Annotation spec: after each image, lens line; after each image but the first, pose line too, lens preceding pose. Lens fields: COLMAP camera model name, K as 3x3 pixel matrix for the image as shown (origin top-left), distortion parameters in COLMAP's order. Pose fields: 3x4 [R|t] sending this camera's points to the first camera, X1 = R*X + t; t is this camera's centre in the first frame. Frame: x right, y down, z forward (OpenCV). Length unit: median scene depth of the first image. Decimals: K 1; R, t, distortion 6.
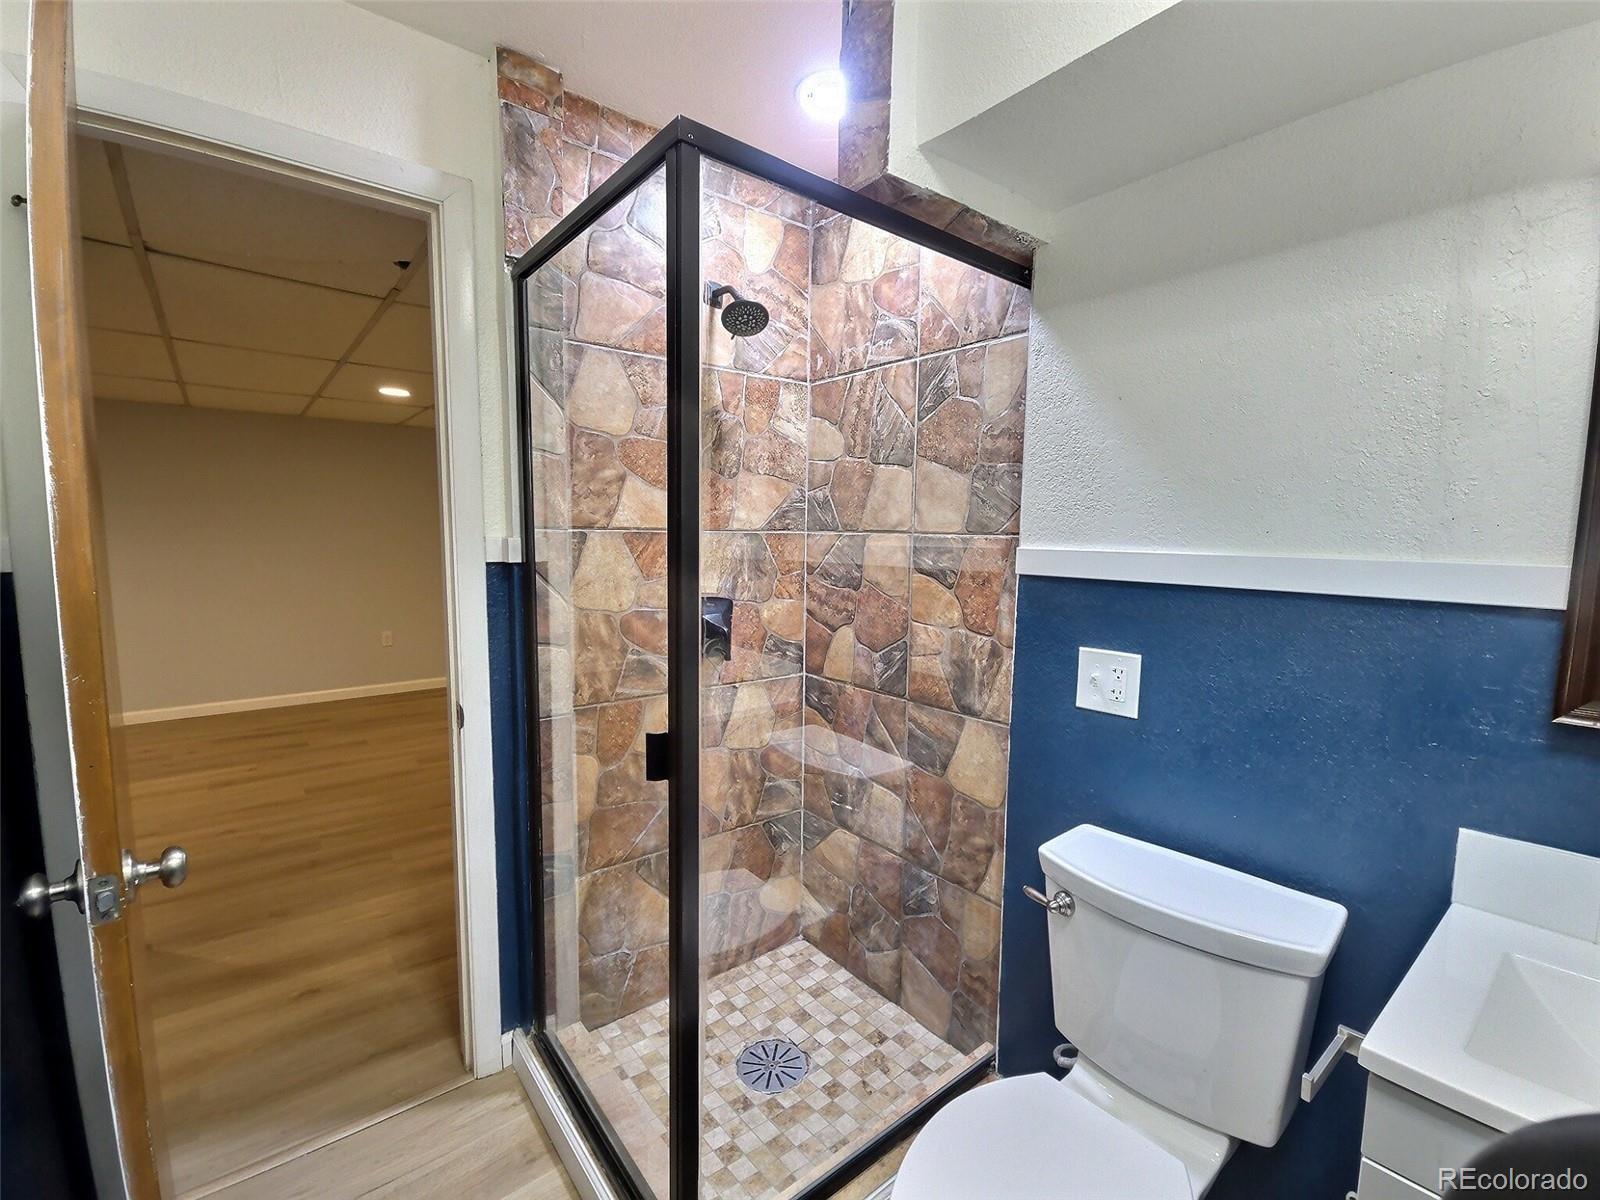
lens RADIAL K [[715.0, 0, 803.2], [0, 715.0, 608.0], [0, 0, 1]] dist [0.001830, -0.003419]
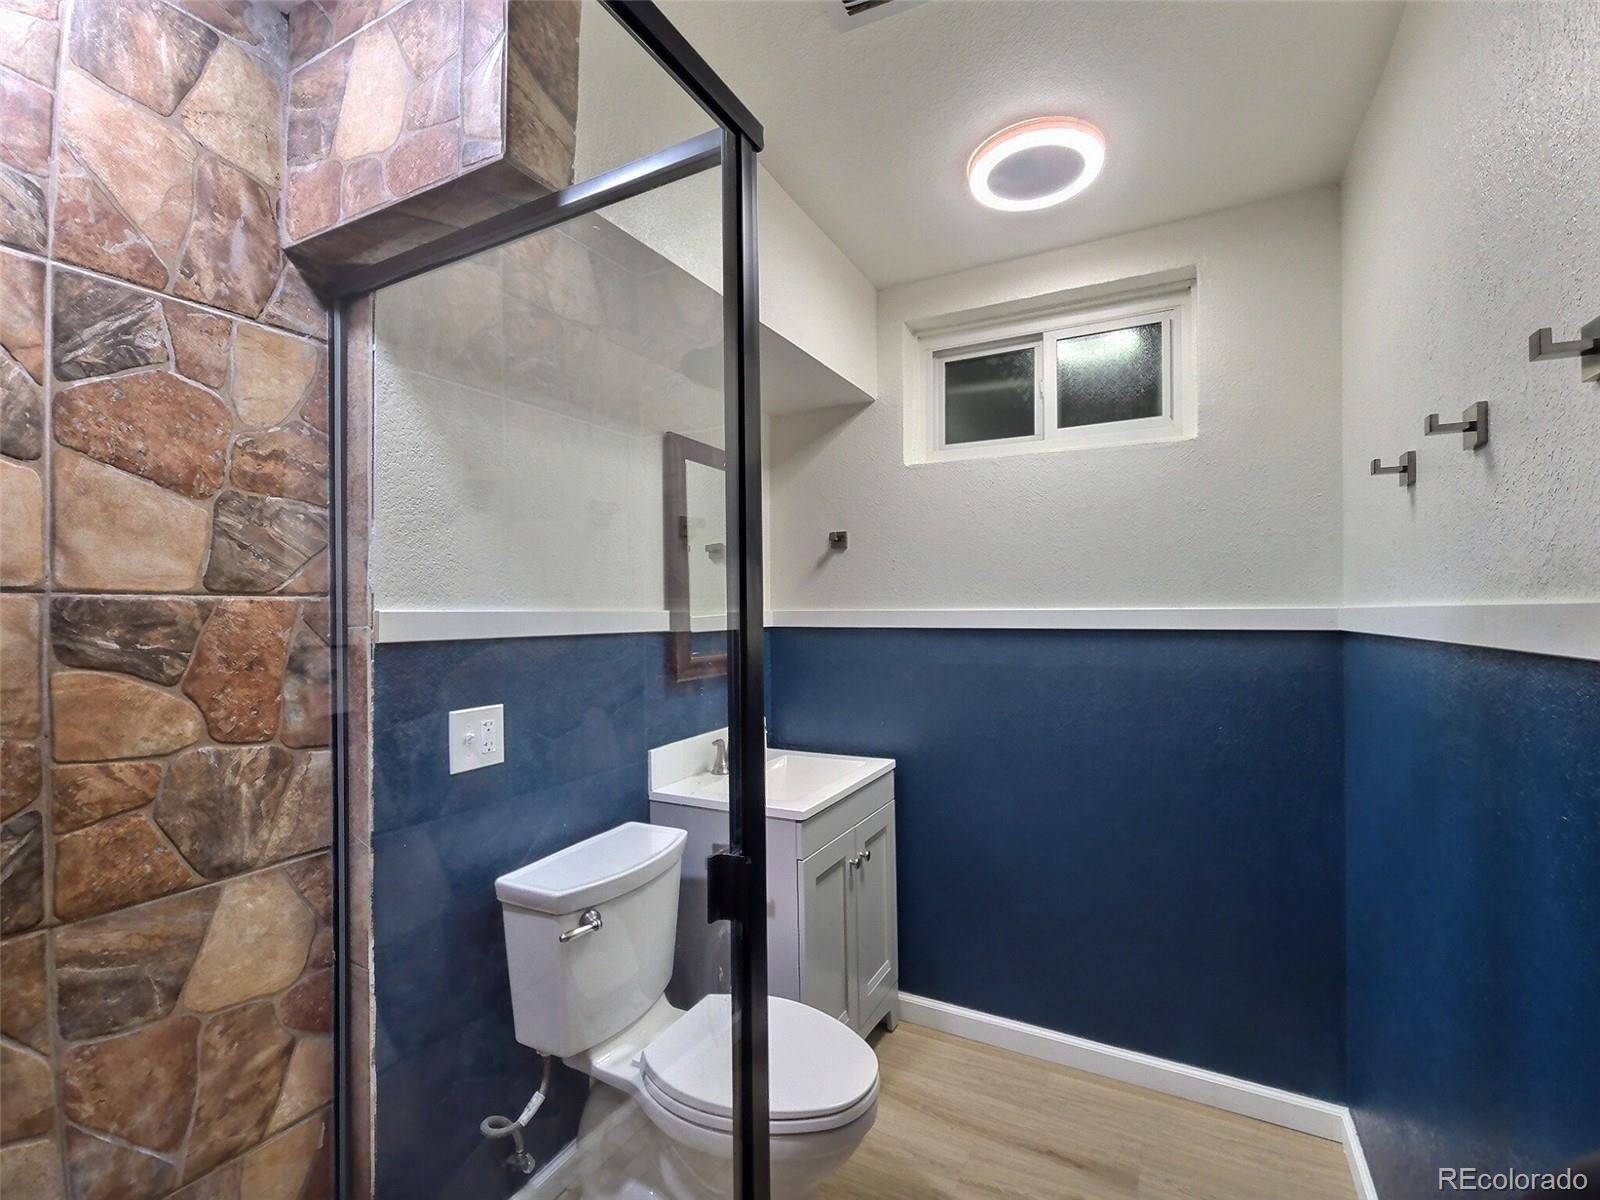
lens RADIAL K [[715.0, 0, 796.5], [0, 715.0, 599.5], [0, 0, 1]] dist [0.001830, -0.003419]
pose [[-0.385929, 0.000795, 0.922528, -0.564139], [0.097856, 0.994393, 0.040080, -0.073523], [-0.917324, 0.105743, -0.383843, 0.768691]]
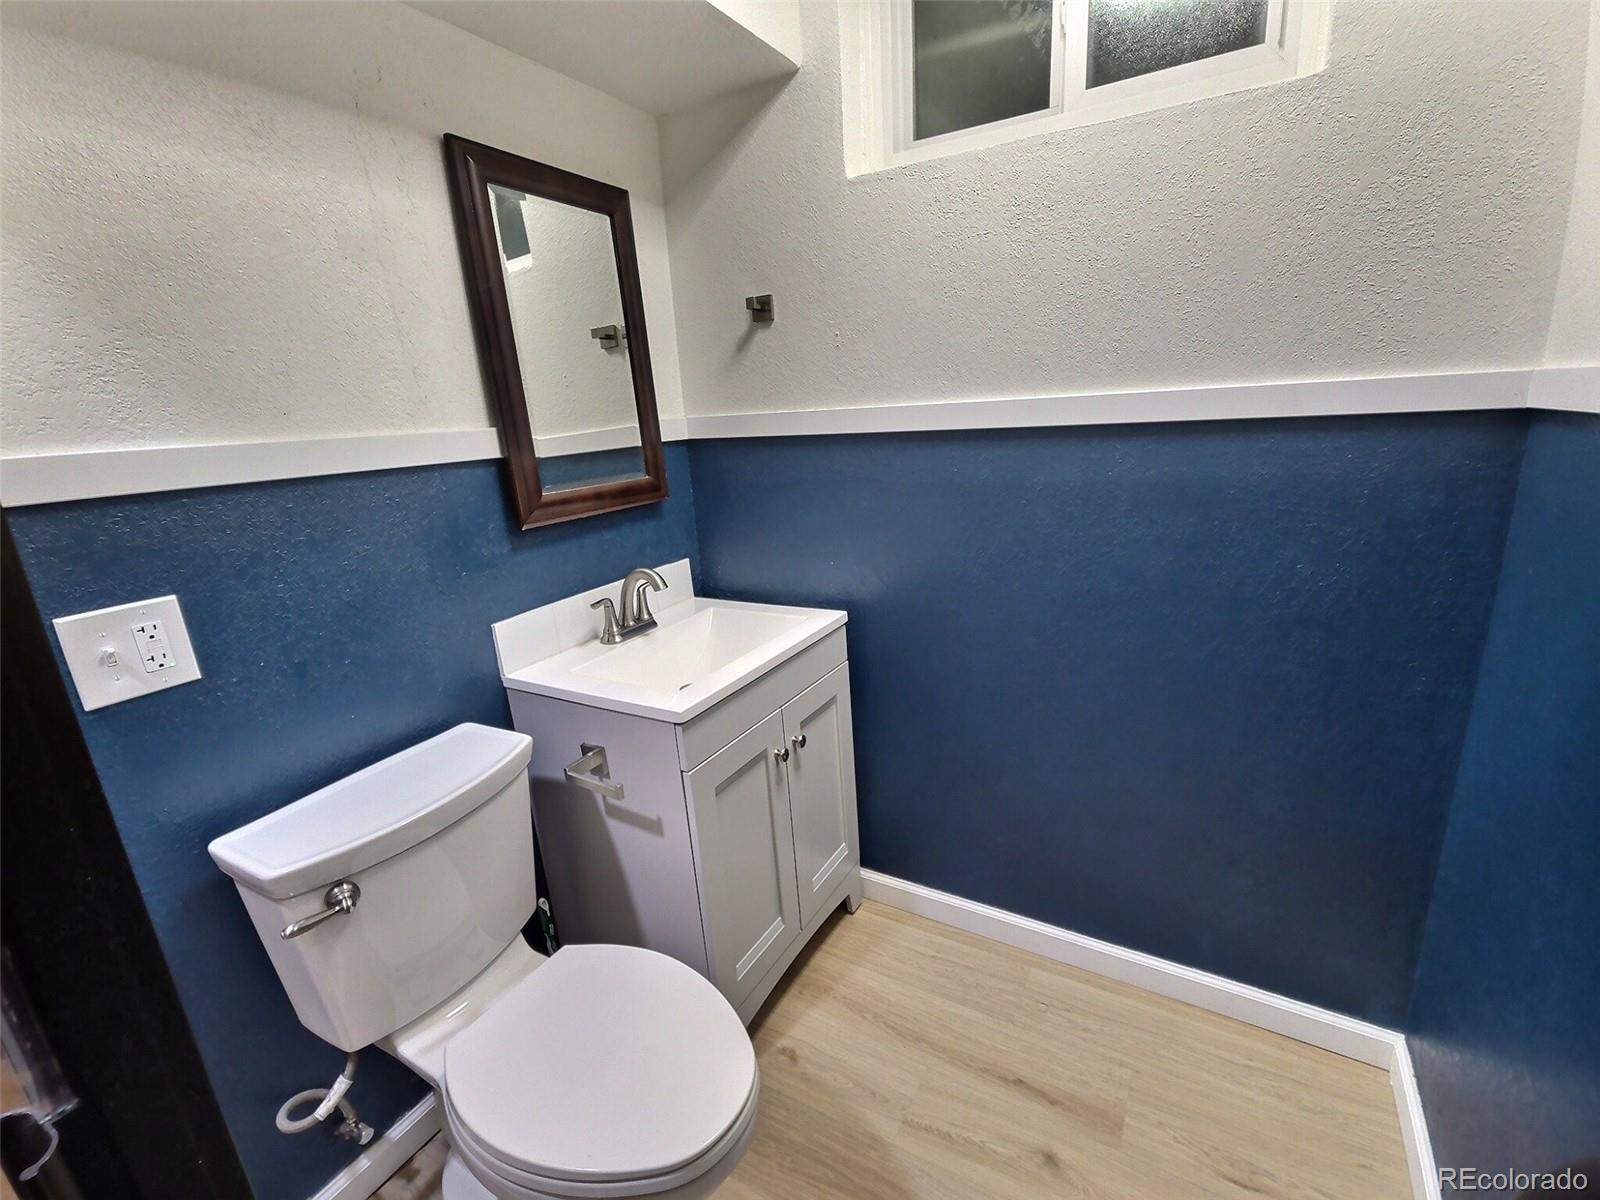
lens RADIAL K [[715.0, 0, 805.3], [0, 715.0, 599.9], [0, 0, 1]] dist [0.001830, -0.003419]
pose [[-0.350499, -0.236855, 0.906118, -0.315182], [0.150375, 0.940708, 0.304064, -0.040714], [-0.924412, 0.242832, -0.294100, 0.485312]]
